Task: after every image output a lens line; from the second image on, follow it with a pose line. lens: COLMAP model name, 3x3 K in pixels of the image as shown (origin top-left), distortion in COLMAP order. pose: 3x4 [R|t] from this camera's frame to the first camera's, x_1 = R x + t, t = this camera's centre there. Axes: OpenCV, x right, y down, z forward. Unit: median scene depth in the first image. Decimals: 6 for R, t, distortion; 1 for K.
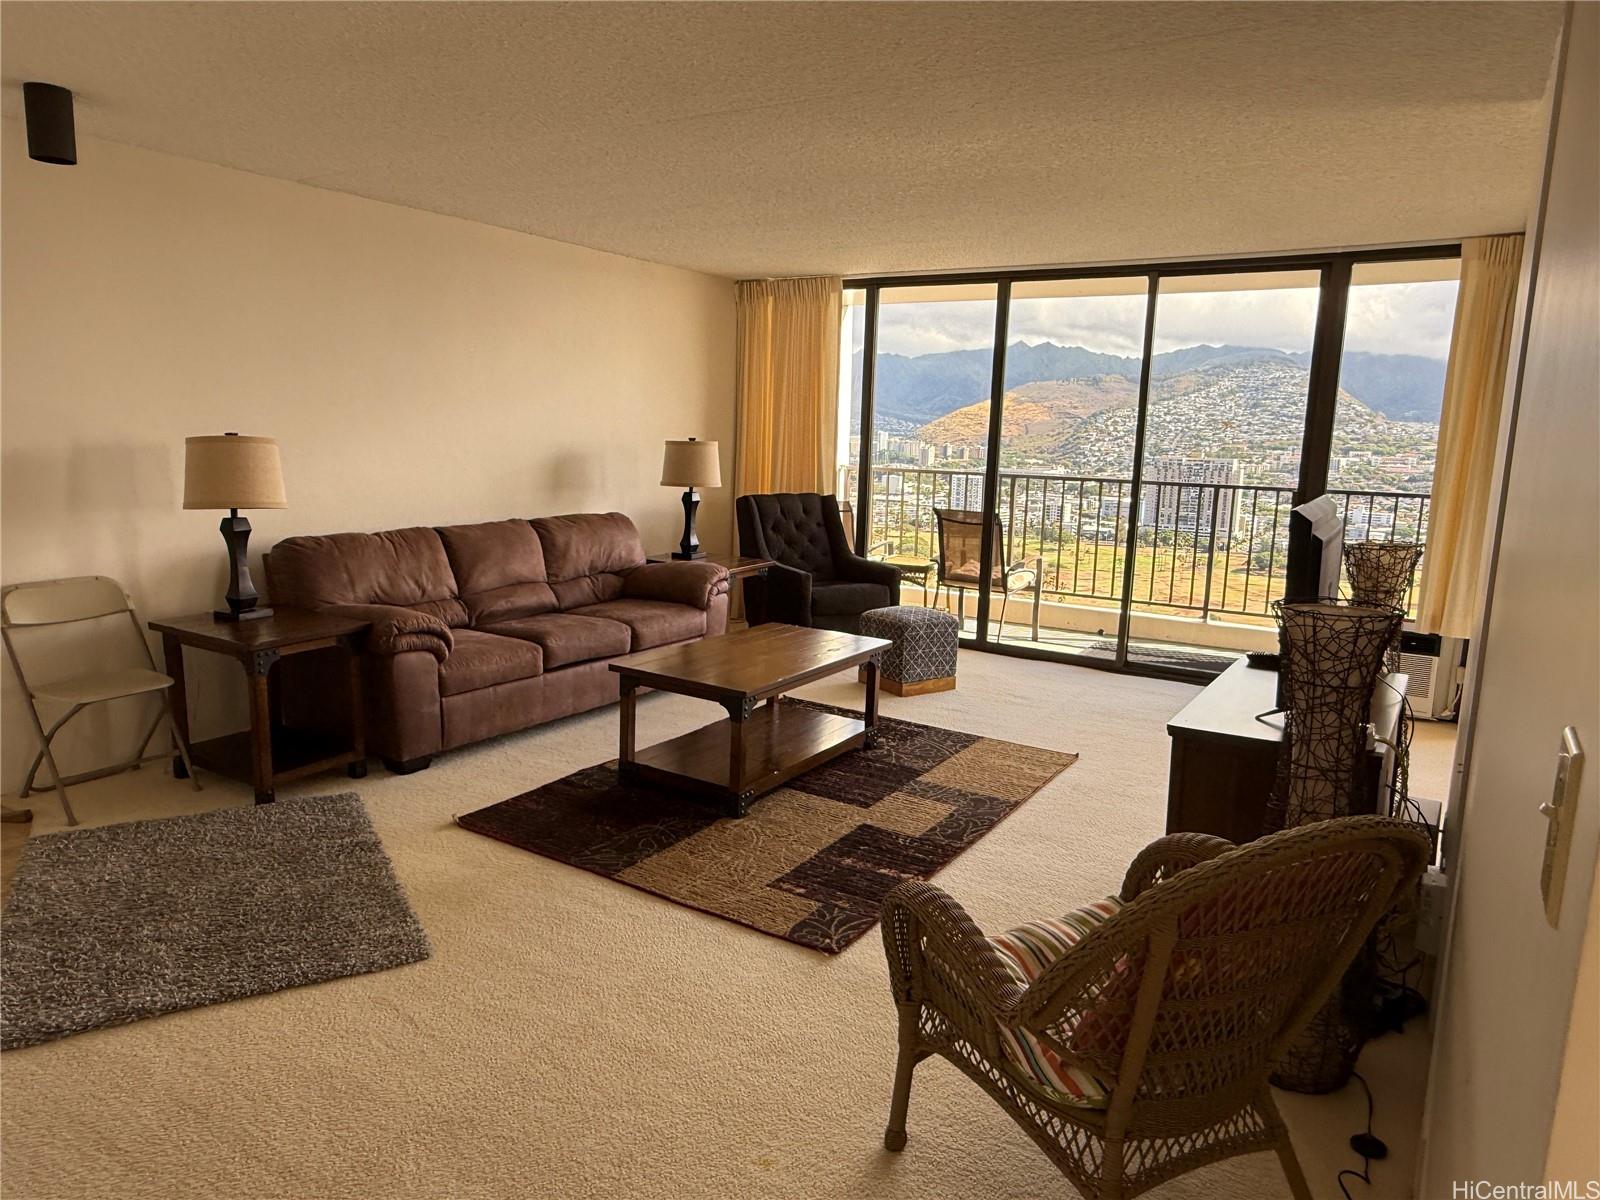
lens RADIAL K [[1034.6, 0, 800.0], [0, 1034.6, 600.0], [0, 0, 1]] dist [0.002075, 0.000843]
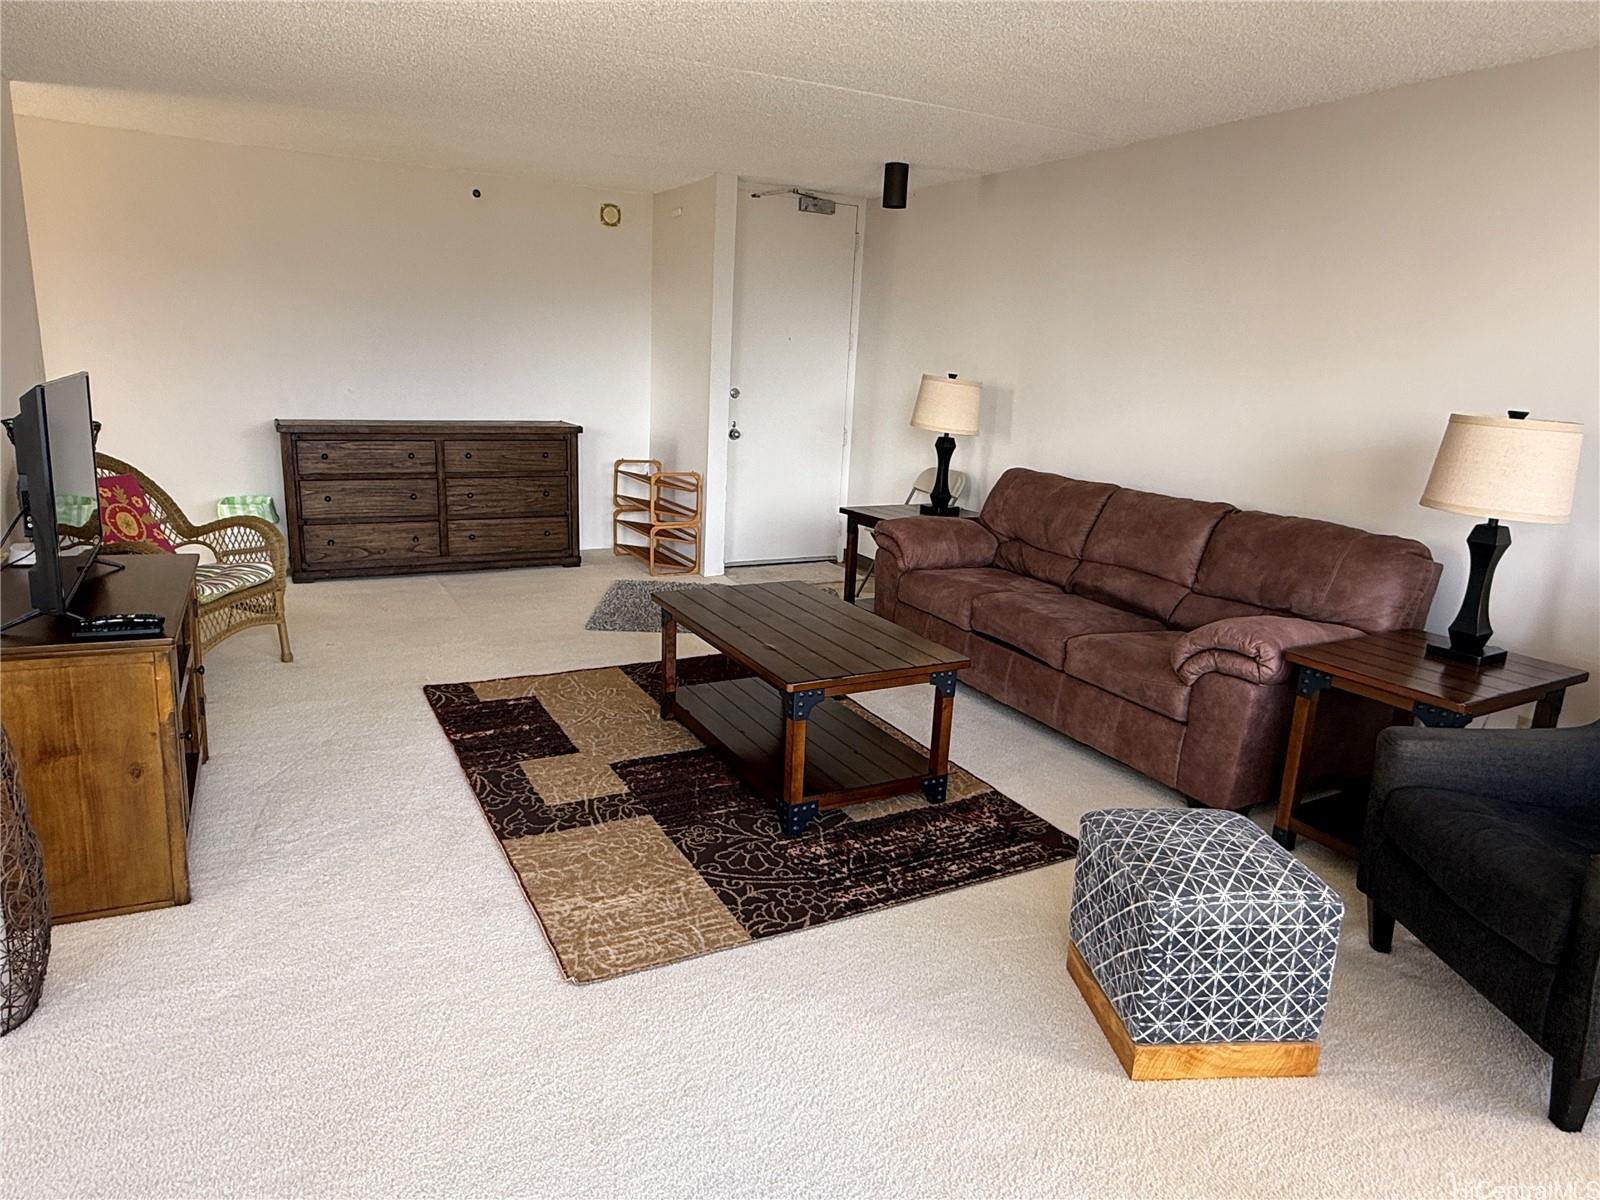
lens RADIAL K [[997.5, 0, 790.9], [0, 997.5, 601.1], [0, 0, 1]] dist [-0.000383, -0.002842]
pose [[-0.499128, 0.154215, -0.852695, 0.708945], [-0.202416, 0.936062, 0.287777, -0.215805], [0.842555, 0.316237, -0.436000, 1.472456]]
